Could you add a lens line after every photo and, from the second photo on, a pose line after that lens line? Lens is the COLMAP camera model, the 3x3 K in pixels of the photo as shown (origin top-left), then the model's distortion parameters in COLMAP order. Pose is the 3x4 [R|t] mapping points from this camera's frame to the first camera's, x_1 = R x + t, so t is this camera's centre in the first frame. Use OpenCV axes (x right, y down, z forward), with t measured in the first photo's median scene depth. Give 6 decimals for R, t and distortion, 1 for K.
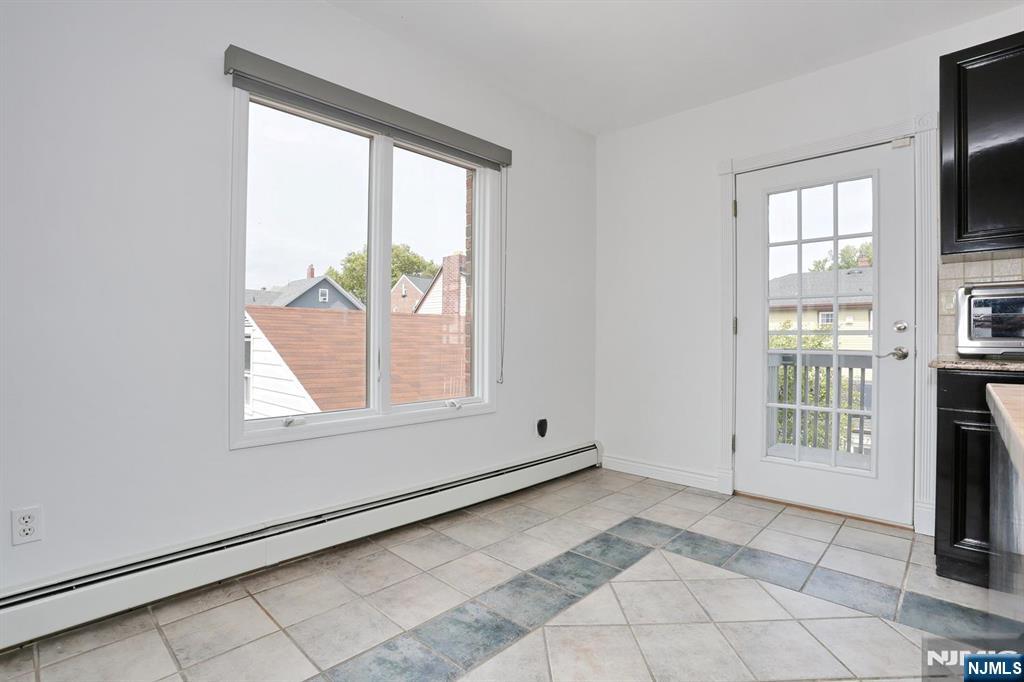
lens RADIAL K [[497.6, 0, 502.9], [0, 497.6, 333.4], [0, 0, 1]] dist [-0.042052, 0.009528]
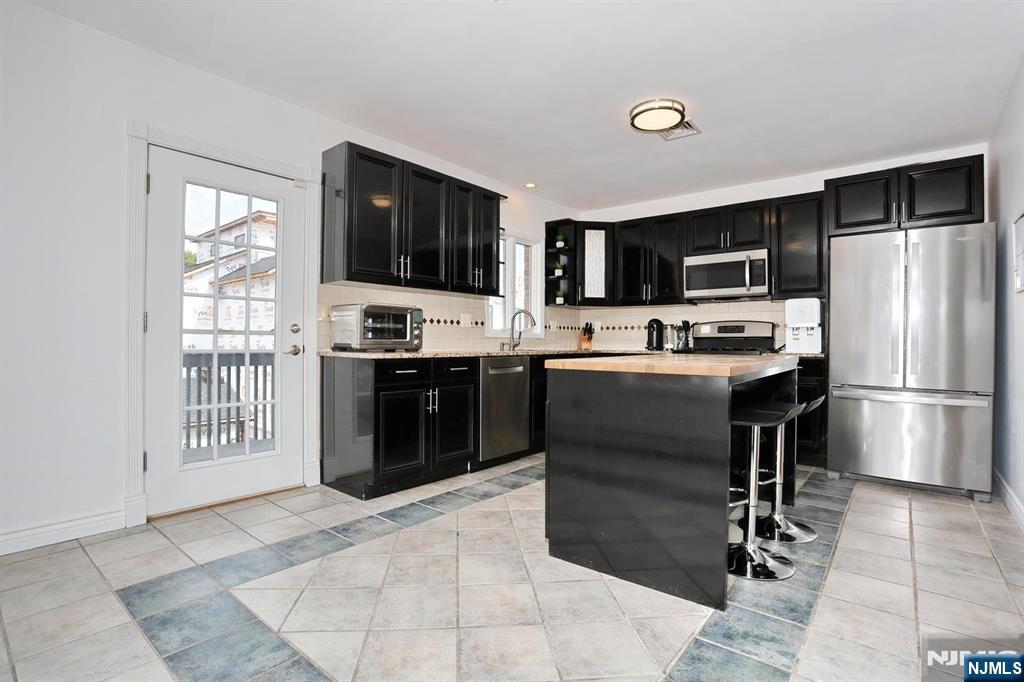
lens RADIAL K [[497.6, 0, 510.9], [0, 497.6, 341.2], [0, 0, 1]] dist [-0.042052, 0.009528]
pose [[-0.086283, 0.000879, 0.996270, -0.493084], [-0.016964, 0.999853, -0.002351, 0.009334], [-0.996126, -0.017104, -0.086255, 0.536279]]
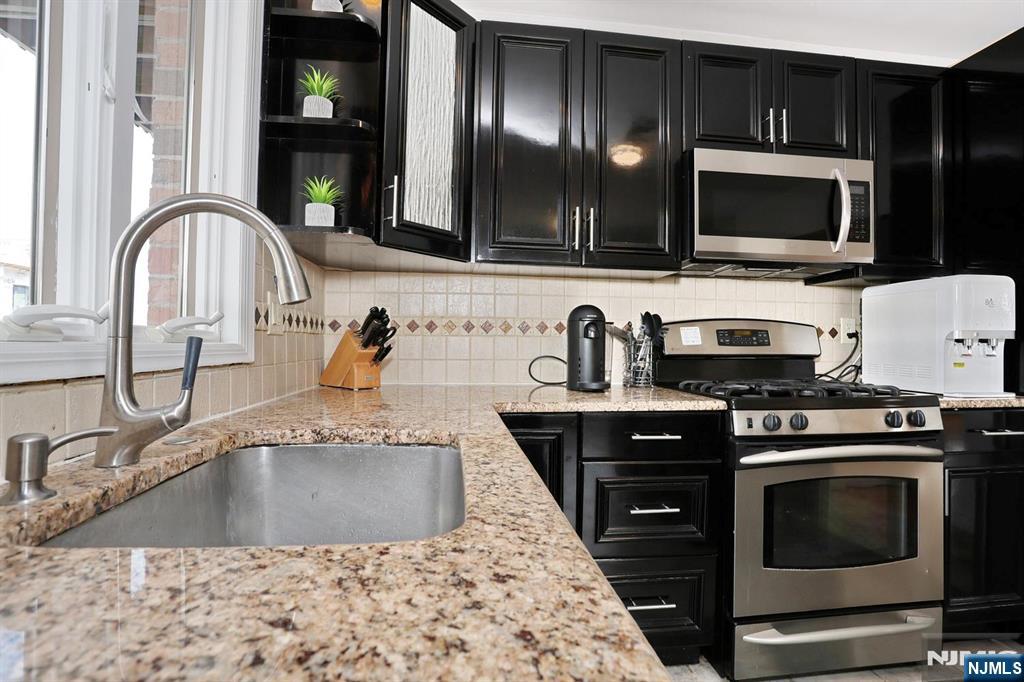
lens RADIAL K [[497.6, 0, 512.1], [0, 497.6, 340.2], [0, 0, 1]] dist [-0.042052, 0.009528]
pose [[-0.781365, -0.007246, 0.624033, 1.047178], [-0.019989, 0.999710, -0.013420, -0.029887], [-0.623755, -0.022960, -0.781283, 0.443816]]
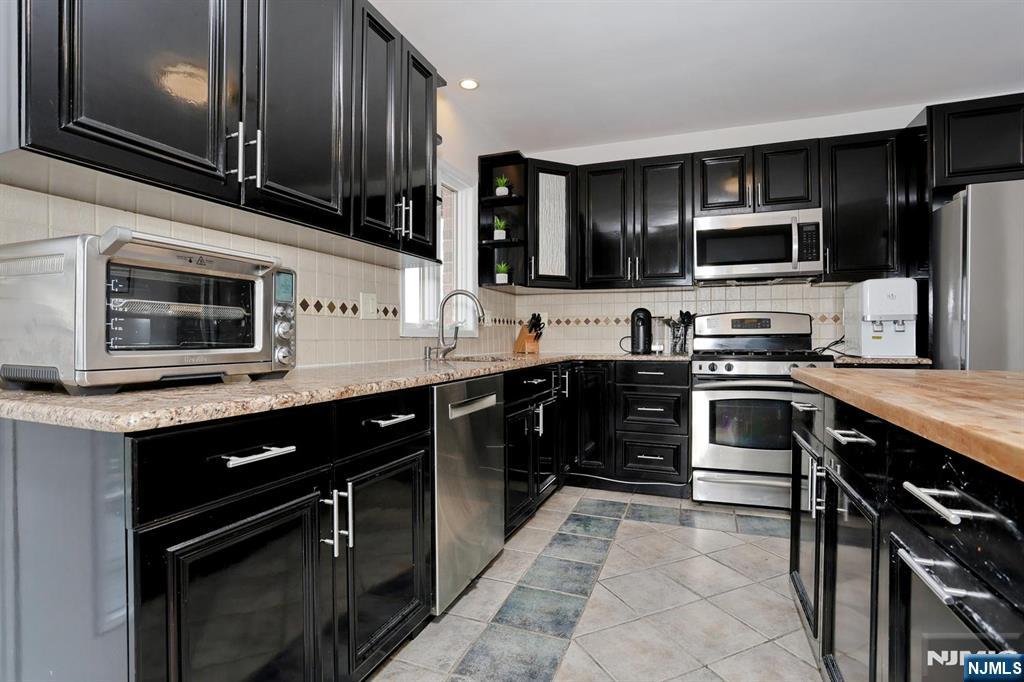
lens RADIAL K [[497.6, 0, 511.1], [0, 497.6, 337.8], [0, 0, 1]] dist [-0.042052, 0.009528]
pose [[-0.395055, -0.001308, 0.918656, 0.314036], [-0.009199, 0.999954, -0.002533, -0.005910], [-0.918611, -0.009451, -0.395049, 0.660499]]
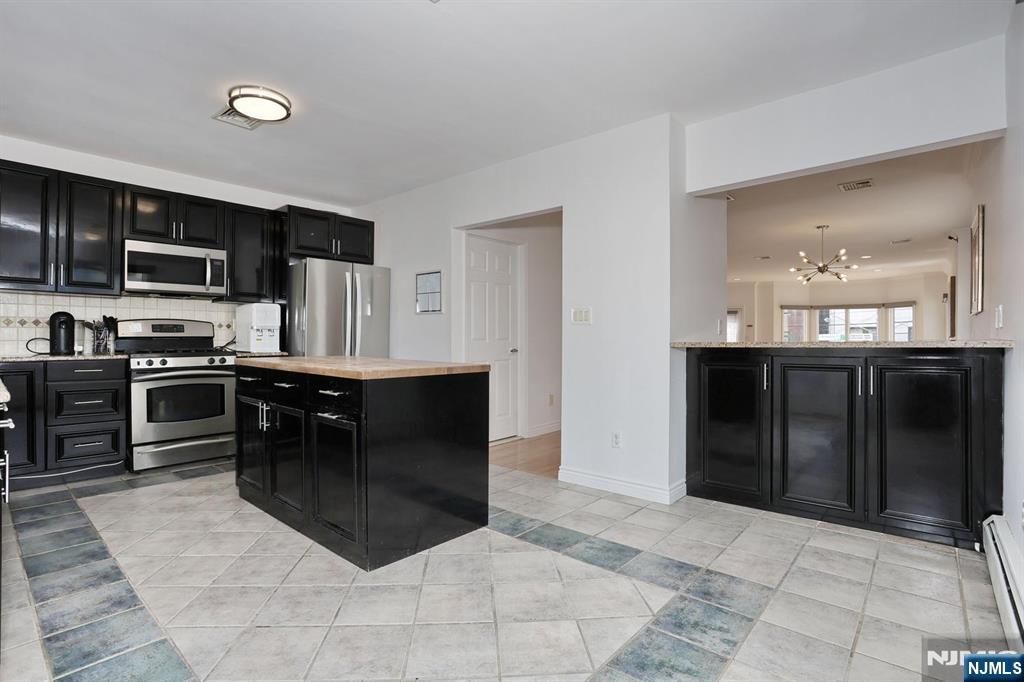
lens RADIAL K [[497.6, 0, 506.4], [0, 497.6, 336.6], [0, 0, 1]] dist [-0.042052, 0.009528]
pose [[-0.999025, -0.005938, -0.043738, 0.191036], [-0.005384, 0.999904, -0.012767, -0.009822], [0.043809, -0.012519, -0.998961, 1.260979]]
